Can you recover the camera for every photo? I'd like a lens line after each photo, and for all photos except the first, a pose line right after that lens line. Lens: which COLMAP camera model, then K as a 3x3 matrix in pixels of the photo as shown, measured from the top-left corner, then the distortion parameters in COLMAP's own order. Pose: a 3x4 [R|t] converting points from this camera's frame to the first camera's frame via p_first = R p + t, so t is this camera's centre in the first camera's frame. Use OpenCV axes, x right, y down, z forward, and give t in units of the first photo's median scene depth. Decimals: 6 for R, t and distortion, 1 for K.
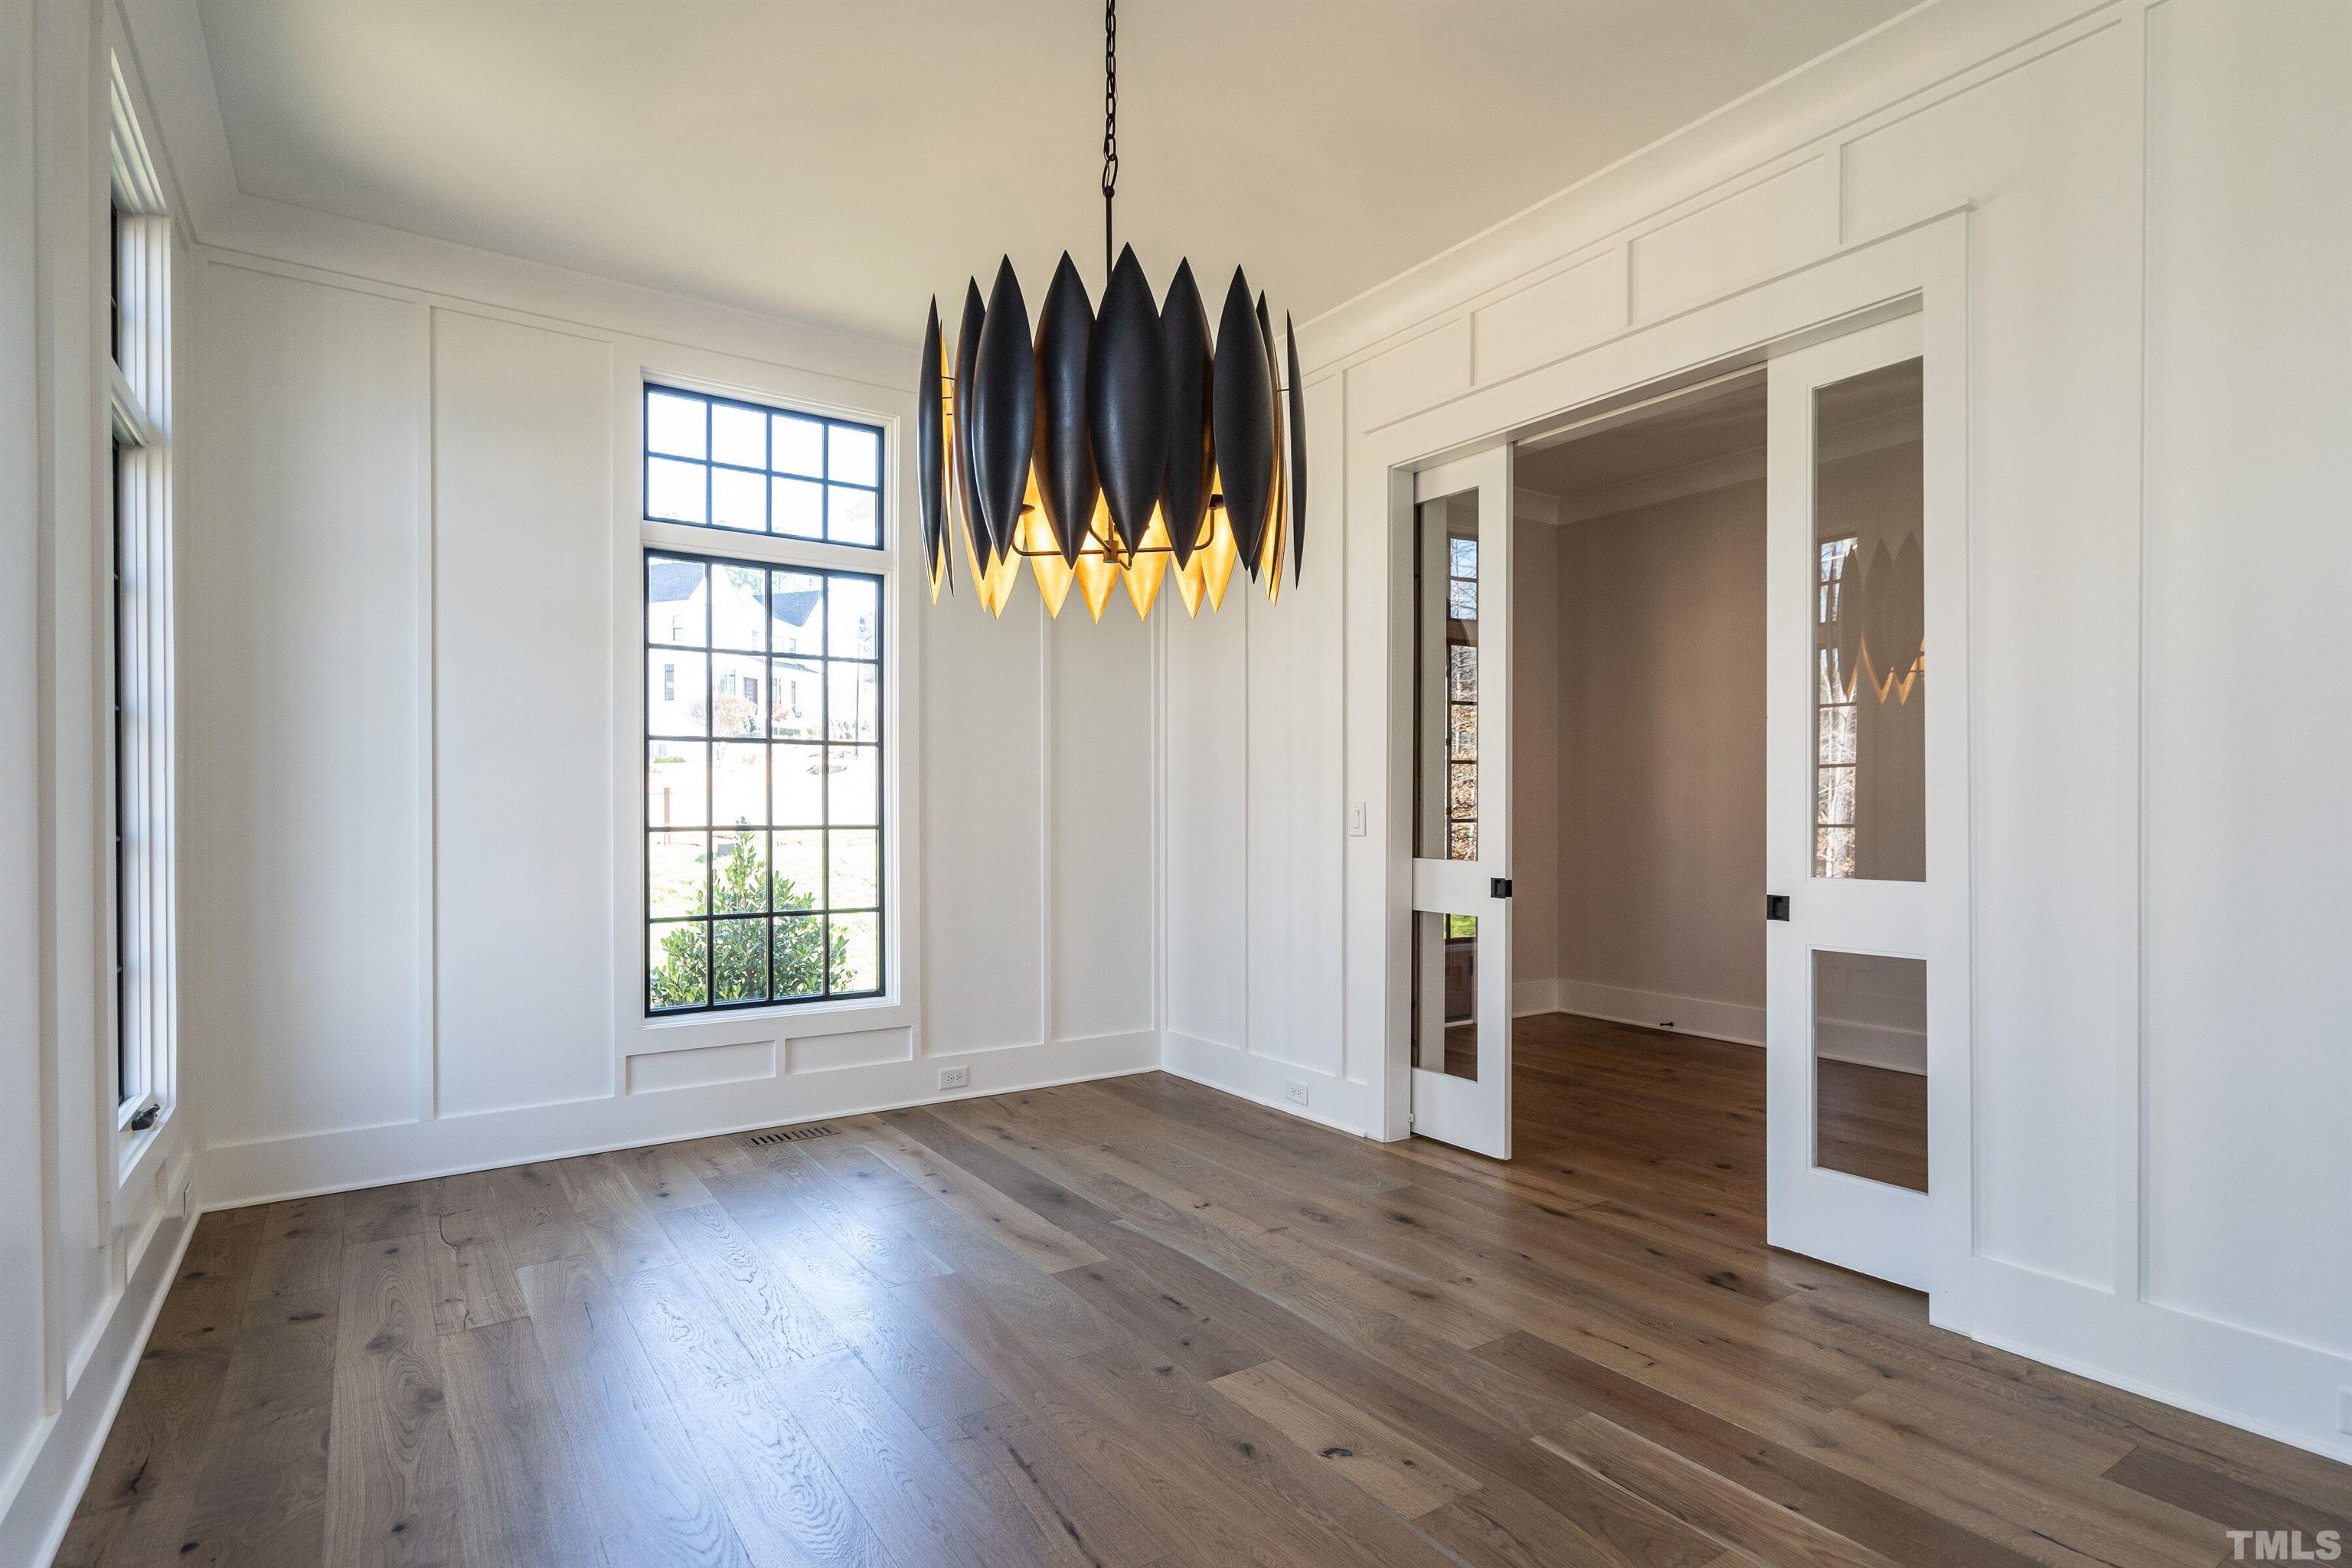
lens RADIAL K [[1152.8, 0, 1178.3], [0, 1152.8, 800.5], [0, 0, 1]] dist [0.001023, -0.000079]
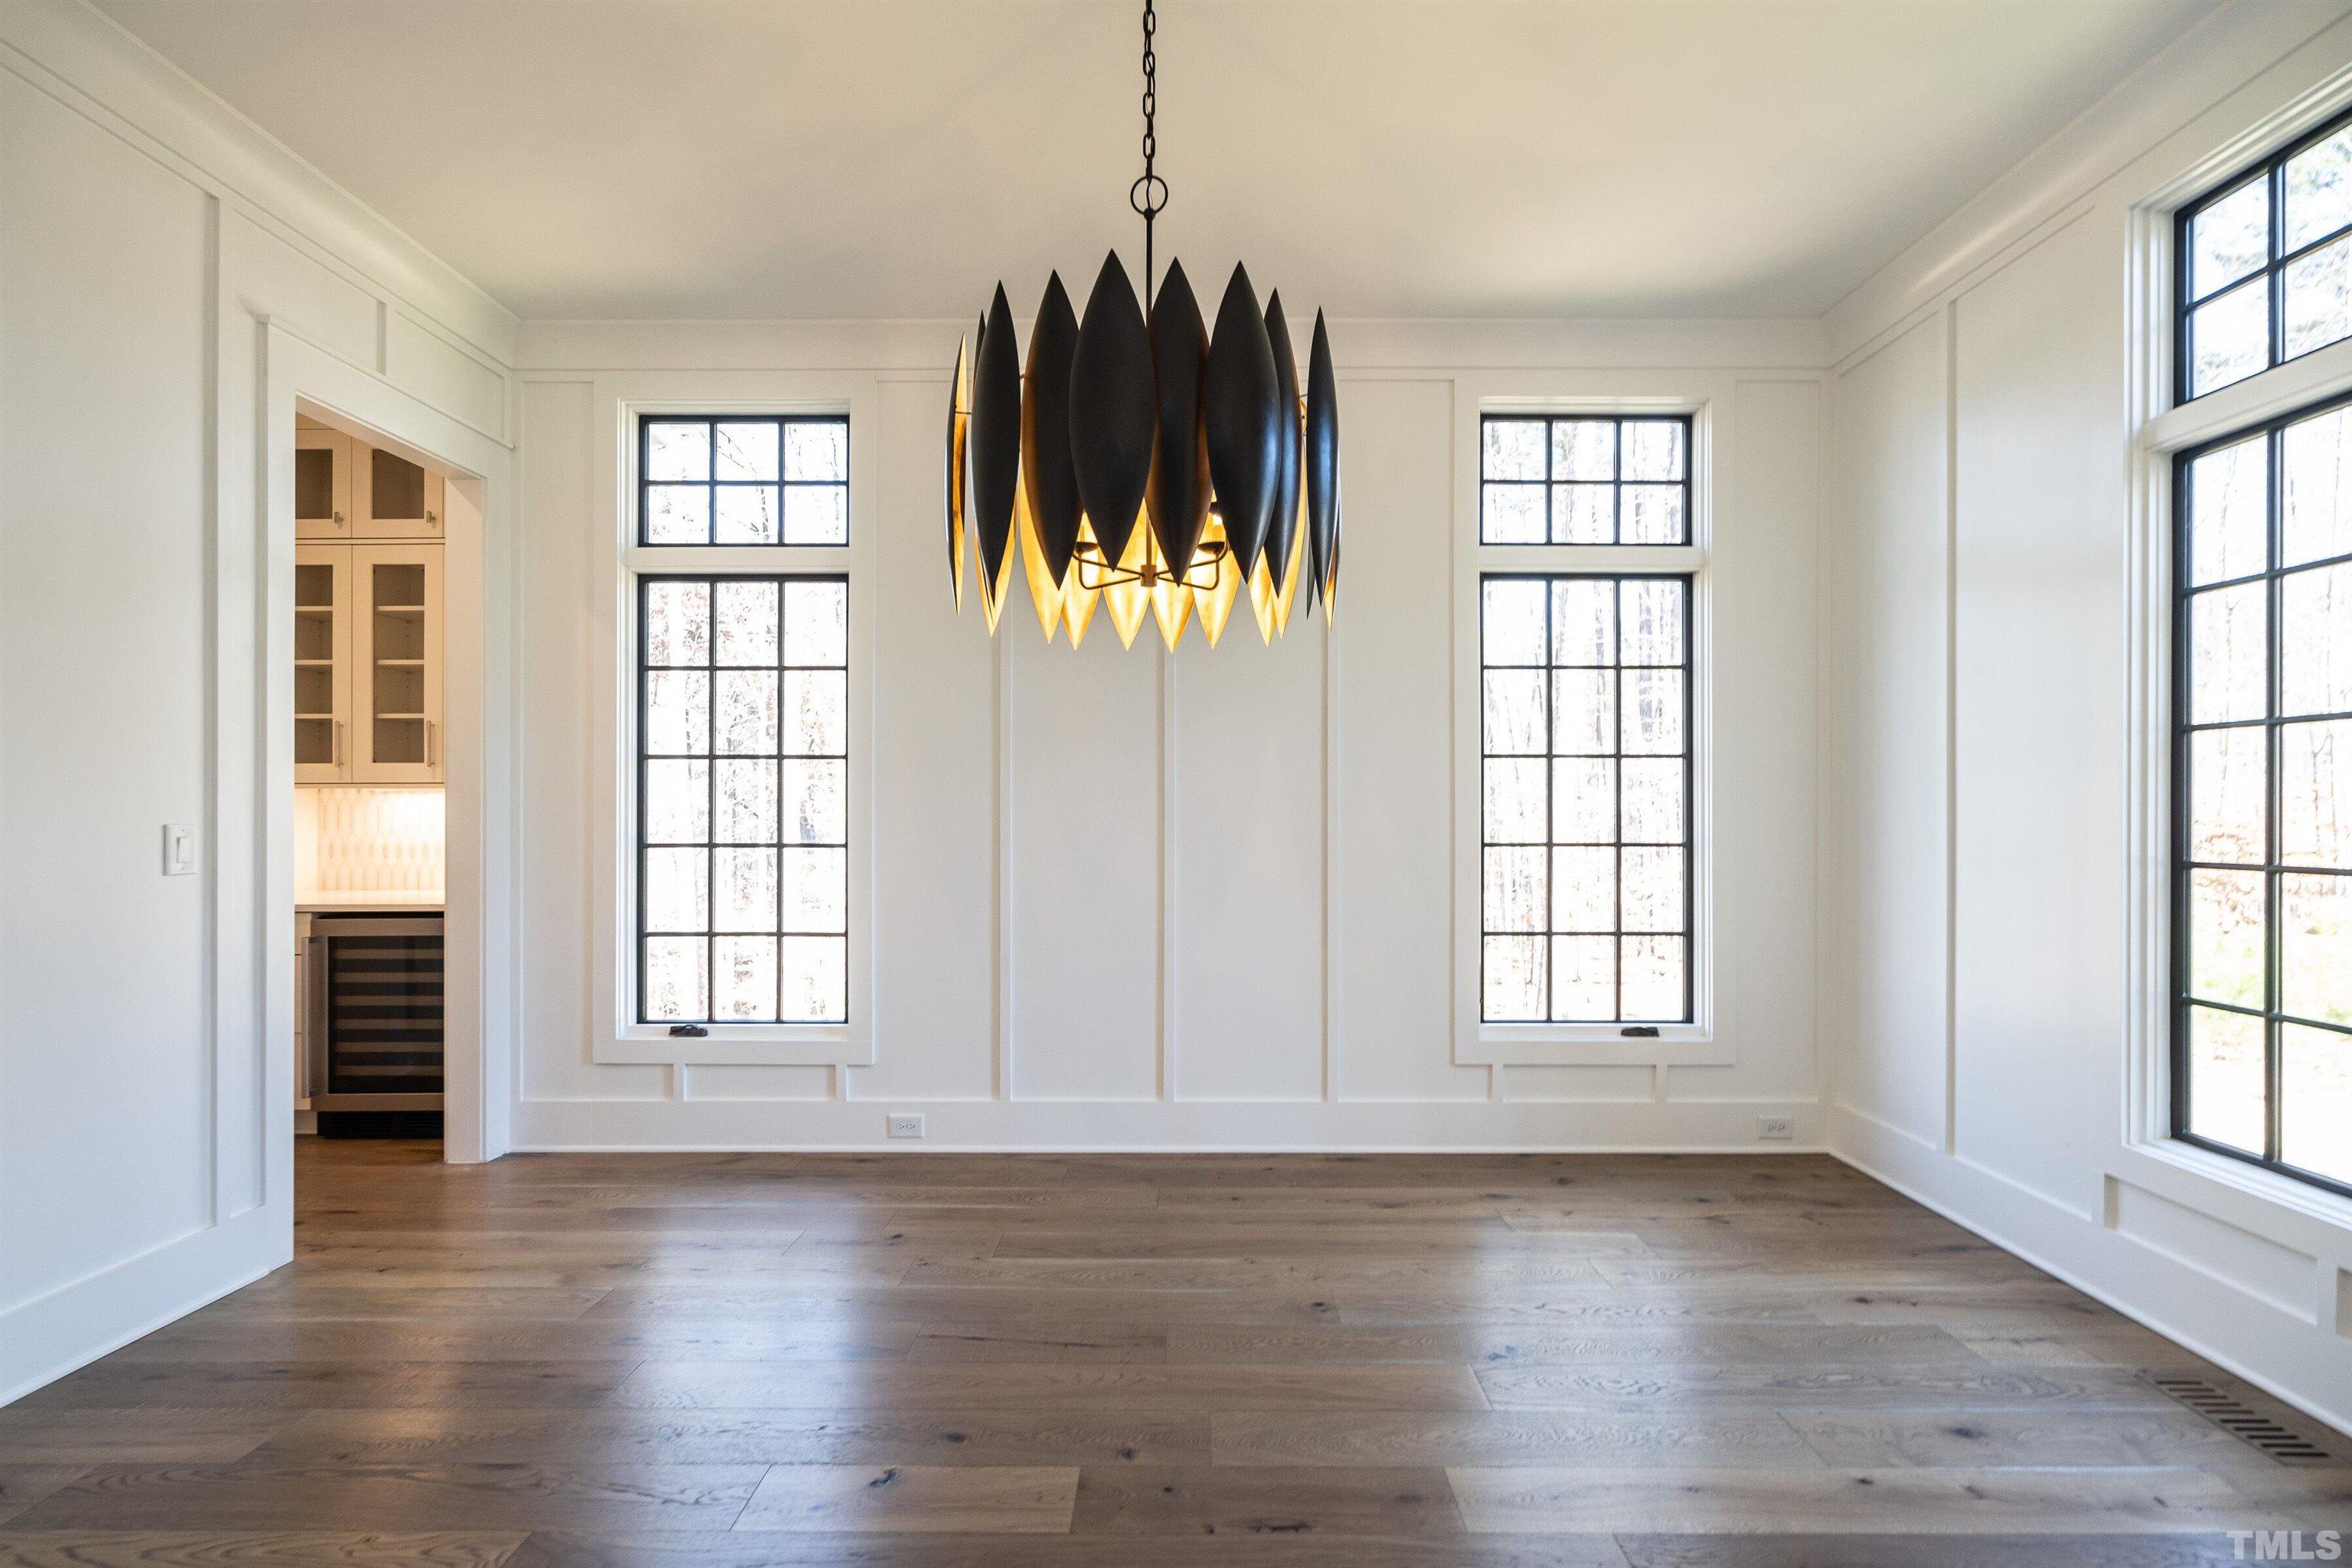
lens RADIAL K [[1152.8, 0, 1178.3], [0, 1152.8, 800.5], [0, 0, 1]] dist [0.001023, -0.000079]
pose [[-0.580783, -0.000471, -0.814059, 0.549319], [0.004135, 0.999985, -0.003529, -0.004331], [0.814048, -0.005416, -0.580772, 1.234780]]
